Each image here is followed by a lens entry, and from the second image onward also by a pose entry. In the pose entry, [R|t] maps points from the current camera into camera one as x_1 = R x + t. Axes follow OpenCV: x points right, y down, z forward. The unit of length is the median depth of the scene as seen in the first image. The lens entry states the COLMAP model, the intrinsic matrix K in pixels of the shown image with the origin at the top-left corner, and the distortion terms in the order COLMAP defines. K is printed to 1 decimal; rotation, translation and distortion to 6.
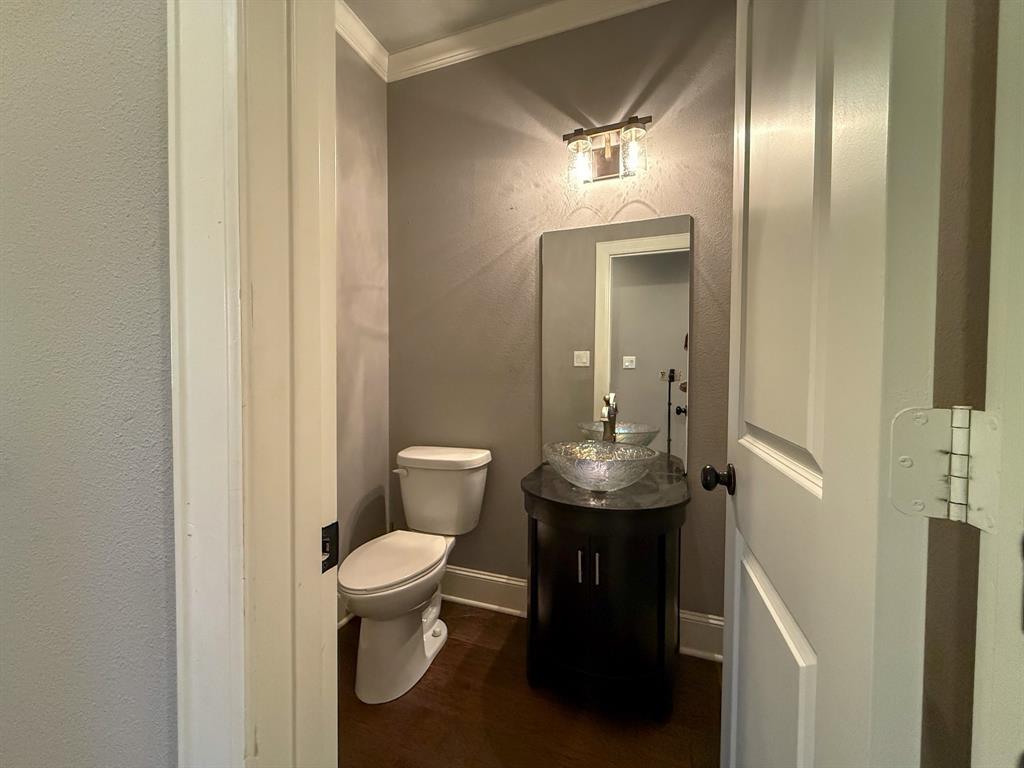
lens RADIAL K [[413.2, 0, 509.1], [0, 413.2, 389.9], [0, 0, 1]] dist [-0.002452, 0.000056]
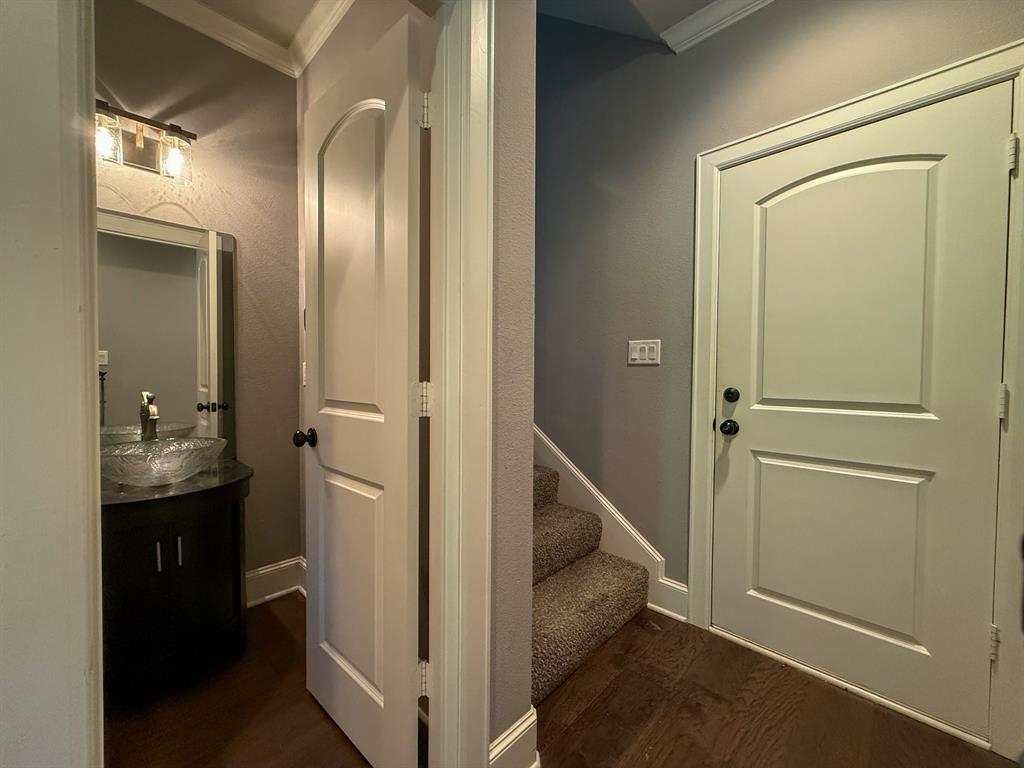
lens RADIAL K [[413.2, 0, 512.9], [0, 413.2, 384.5], [0, 0, 1]] dist [-0.002452, 0.000056]
pose [[0.409258, -0.019536, 0.912210, -0.317684], [0.028479, 0.999557, 0.008630, 0.010582], [-0.911974, 0.022447, 0.409633, -0.195208]]
